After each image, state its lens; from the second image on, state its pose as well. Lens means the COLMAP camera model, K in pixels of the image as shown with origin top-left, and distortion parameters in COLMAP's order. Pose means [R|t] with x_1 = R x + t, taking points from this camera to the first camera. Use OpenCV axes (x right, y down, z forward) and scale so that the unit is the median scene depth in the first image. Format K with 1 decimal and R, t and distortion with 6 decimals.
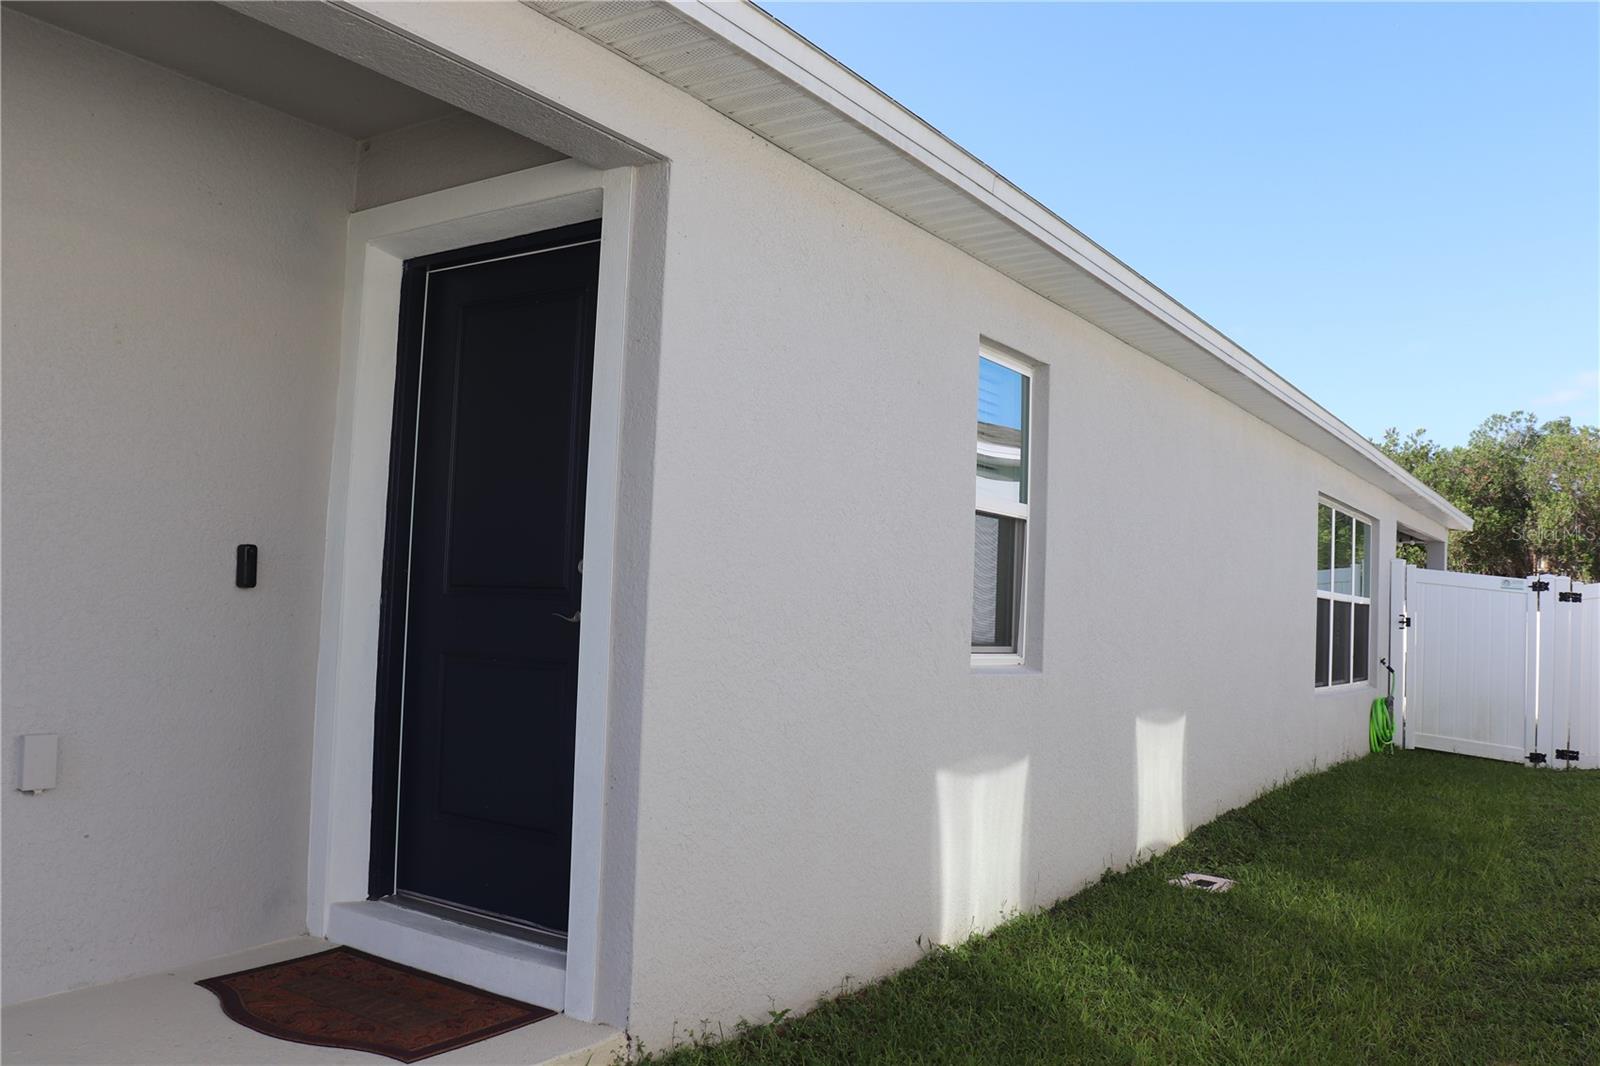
lens RADIAL K [[1318.3, 0, 794.9], [0, 1318.3, 533.4], [0, 0, 1]] dist [-0.169395, 0.141340]
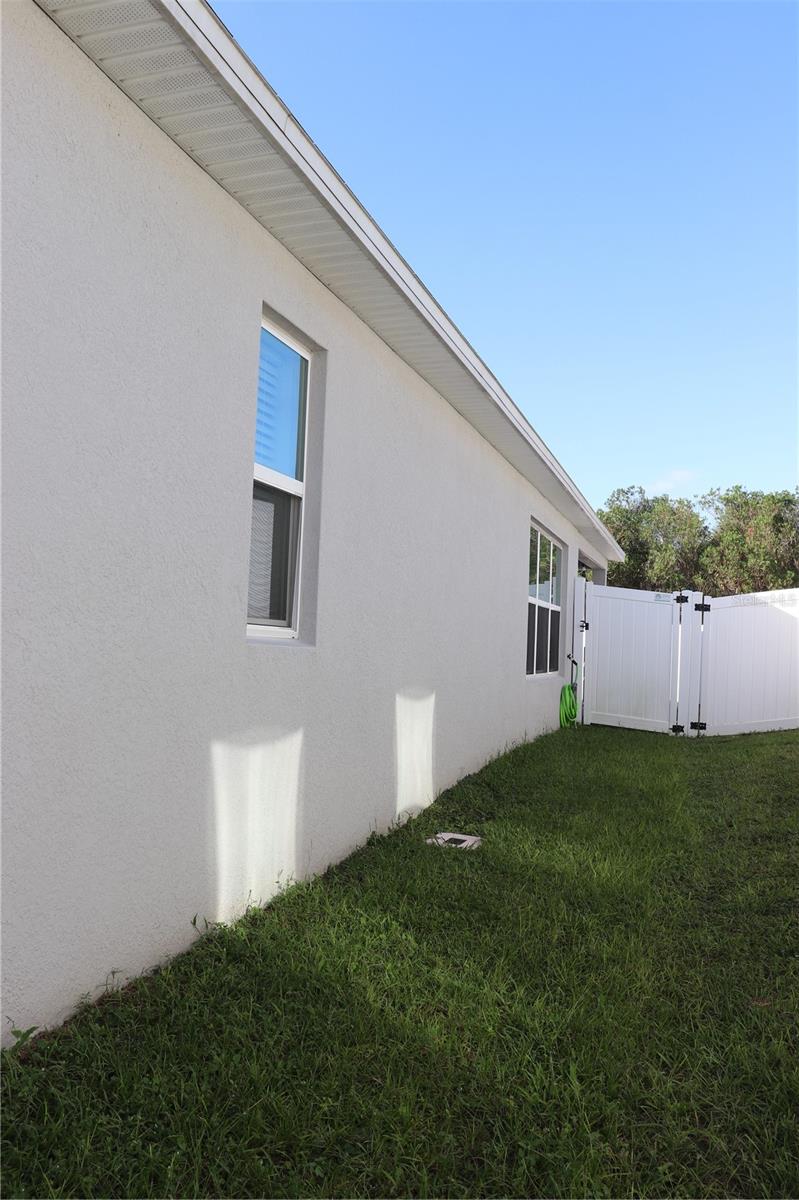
lens RADIAL K [[988.7, 0, 396.5], [0, 988.7, 600.2], [0, 0, 1]] dist [-0.169395, 0.141340]
pose [[0.958090, 0.009358, 0.286315, 0.027434], [-0.017187, 0.999544, 0.024843, 0.049468], [-0.285952, -0.028723, 0.957813, 0.239096]]
